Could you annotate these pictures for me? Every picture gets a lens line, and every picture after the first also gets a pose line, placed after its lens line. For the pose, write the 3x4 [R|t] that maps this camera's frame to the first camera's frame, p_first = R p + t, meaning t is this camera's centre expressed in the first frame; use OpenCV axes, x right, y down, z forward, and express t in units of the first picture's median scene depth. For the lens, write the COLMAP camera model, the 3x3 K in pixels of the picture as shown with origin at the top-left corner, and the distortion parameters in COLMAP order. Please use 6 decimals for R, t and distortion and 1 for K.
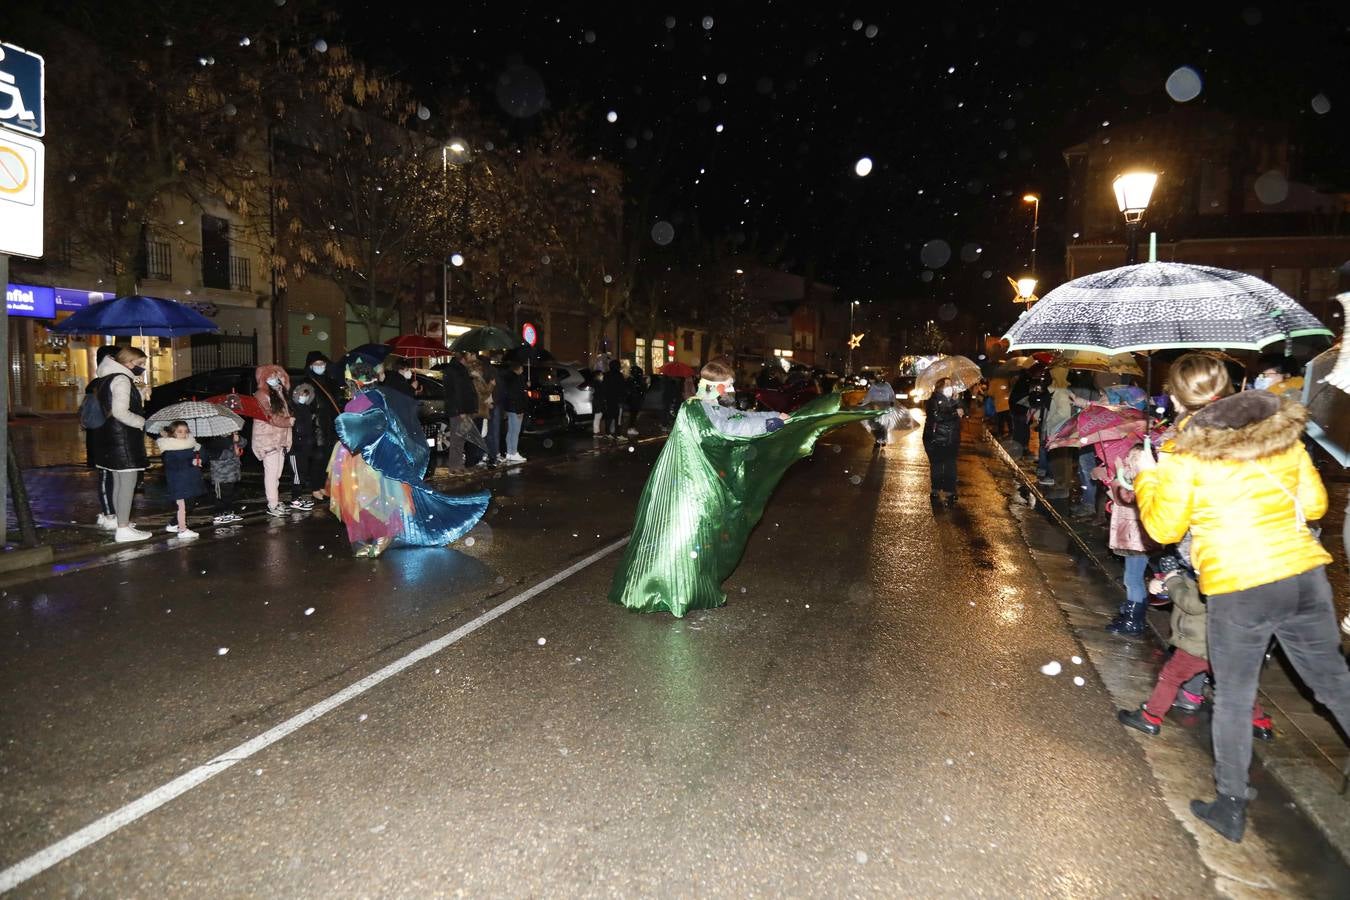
lens RADIAL K [[935.2, 0, 684.0], [0, 935.2, 457.4], [0, 0, 1]] dist [0.017107, 0.003096]
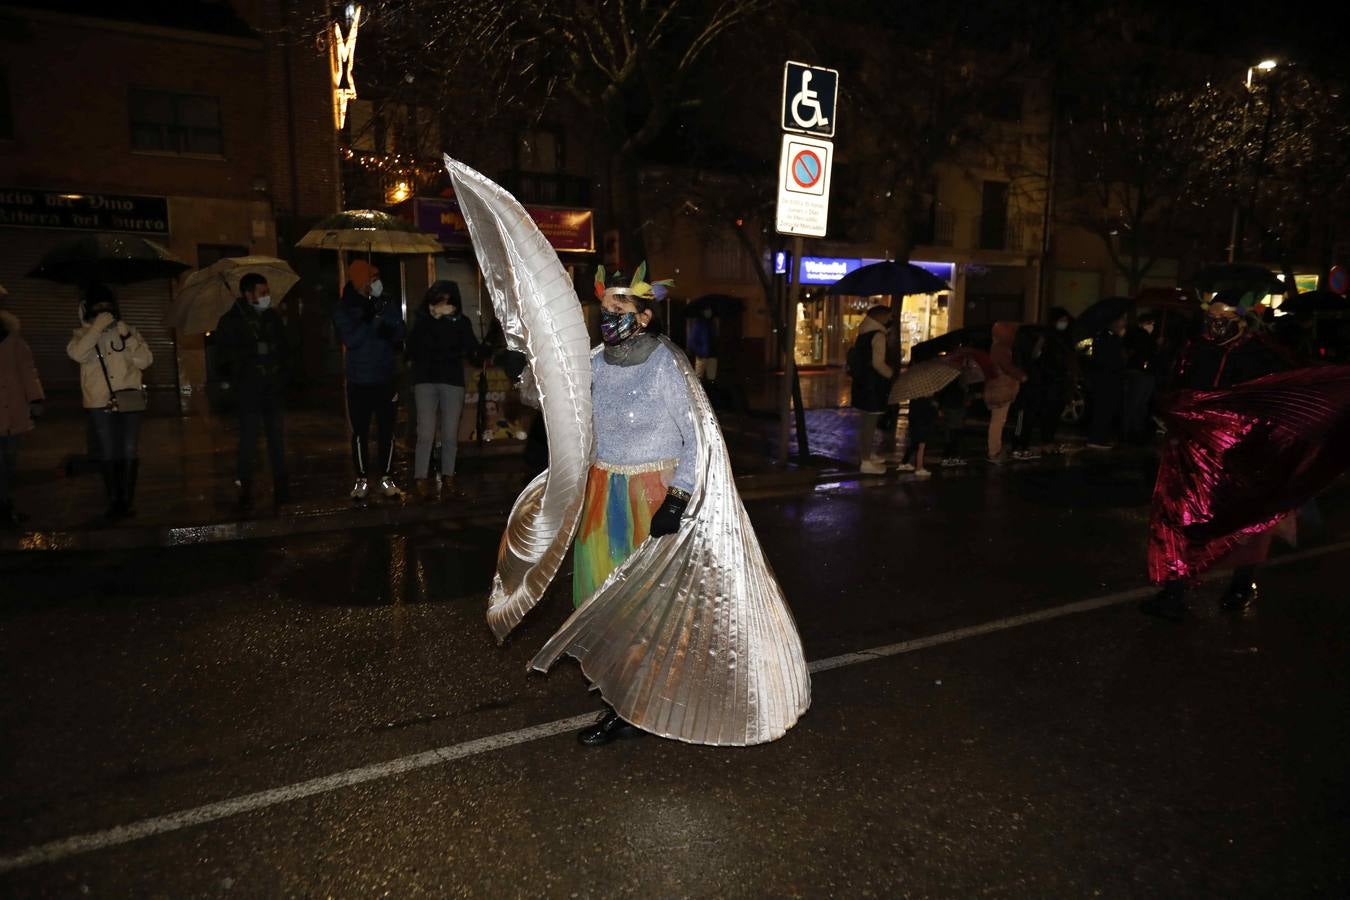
lens RADIAL K [[935.2, 0, 680.1], [0, 935.2, 455.5], [0, 0, 1]] dist [0.017107, 0.003096]
pose [[0.707231, 0.088076, -0.701474, 0.045047], [-0.057334, 0.996087, 0.067263, 0.001383], [0.704653, -0.007352, 0.709514, -0.004635]]
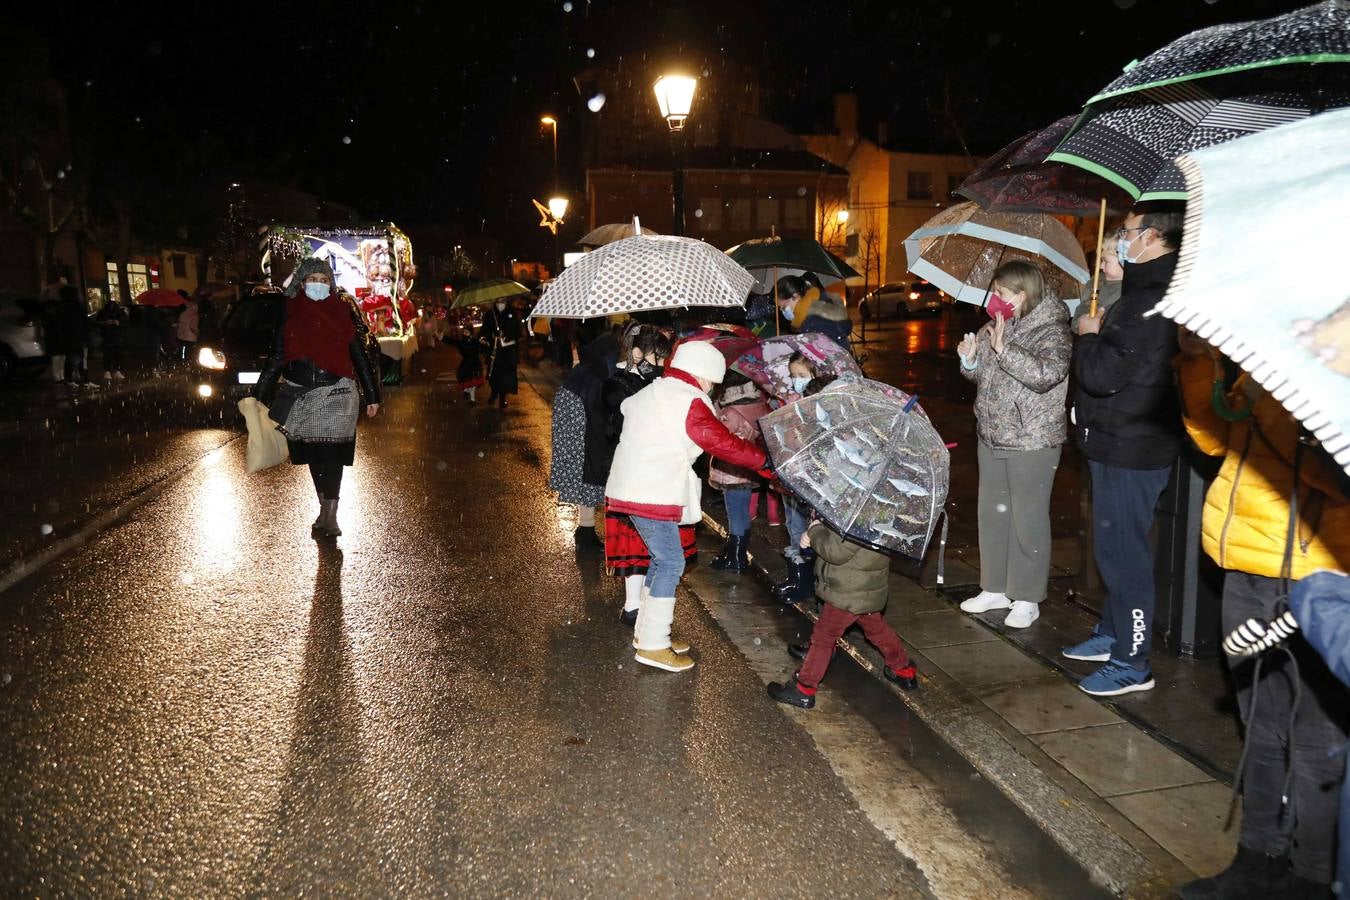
lens RADIAL K [[935.2, 0, 677.0], [0, 935.2, 455.0], [0, 0, 1]] dist [0.017107, 0.003096]
pose [[0.886497, -0.094698, 0.452941, 0.012016], [0.060969, 0.994206, 0.088533, -0.004361], [-0.458701, -0.050869, 0.887134, 0.111607]]
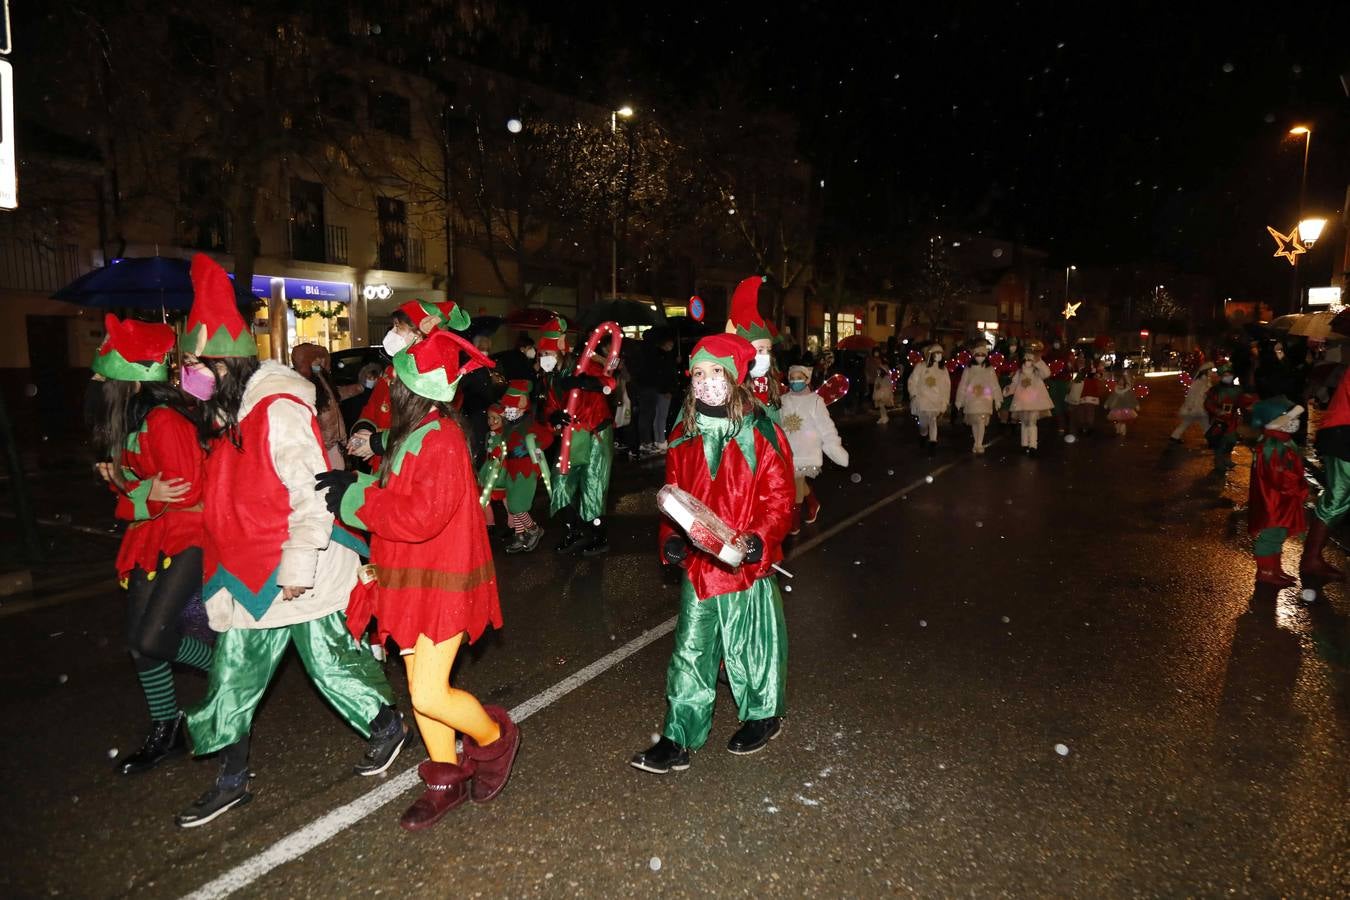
lens RADIAL K [[935.2, 0, 685.5], [0, 935.2, 460.2], [0, 0, 1]] dist [0.017107, 0.003096]
pose [[0.979083, 0.007070, -0.203339, 0.023885], [-0.001797, 0.999658, 0.026107, -0.013741], [0.203454, -0.025195, 0.978760, 0.209979]]
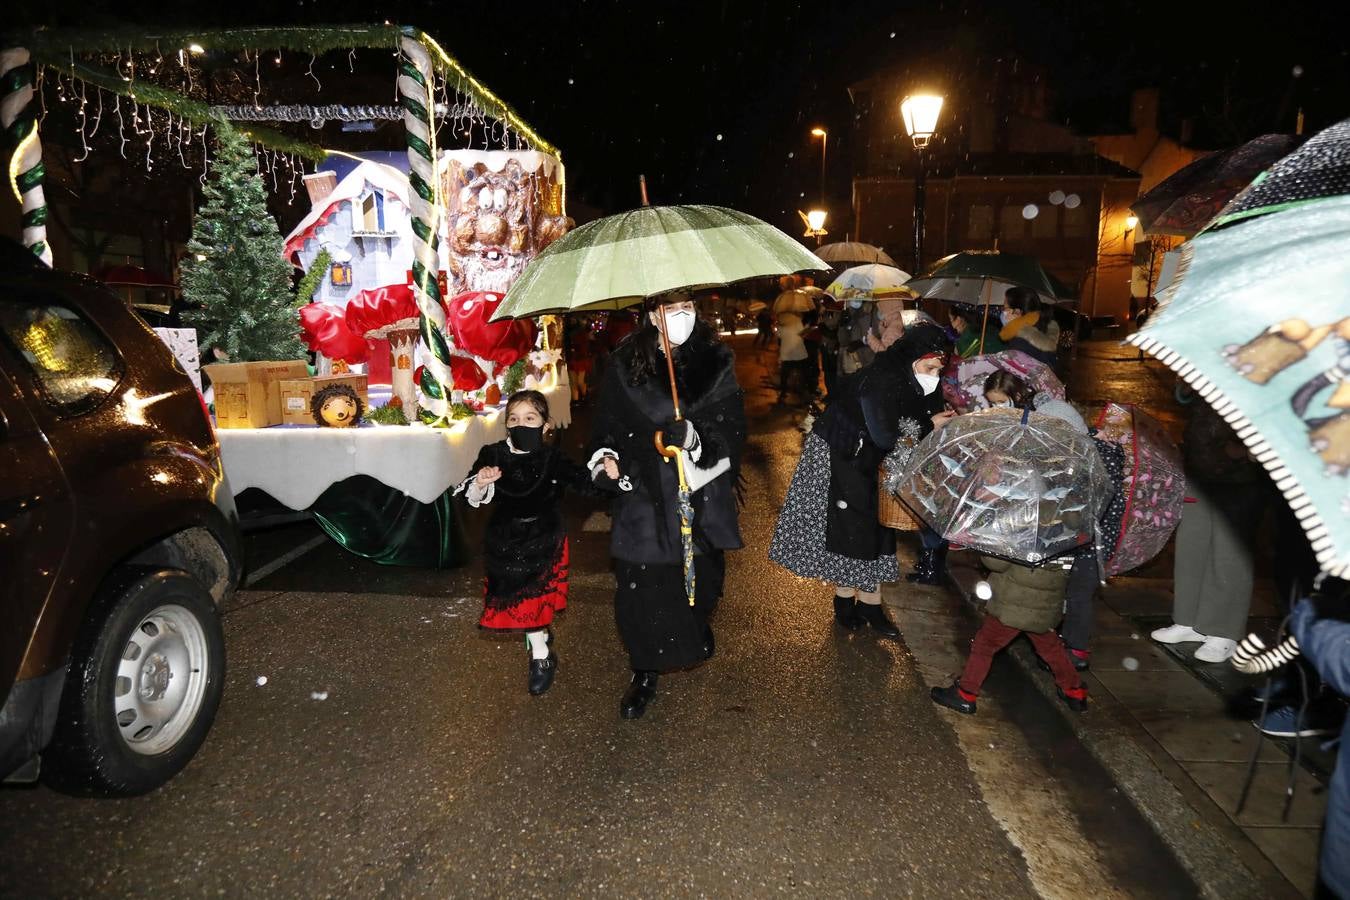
lens RADIAL K [[935.2, 0, 679.3], [0, 935.2, 433.9], [0, 0, 1]] dist [0.017107, 0.003096]
pose [[0.979260, -0.036949, 0.199209, 0.023537], [0.028477, 0.998571, 0.045224, -0.005052], [-0.200595, -0.038614, 0.978913, 0.067583]]
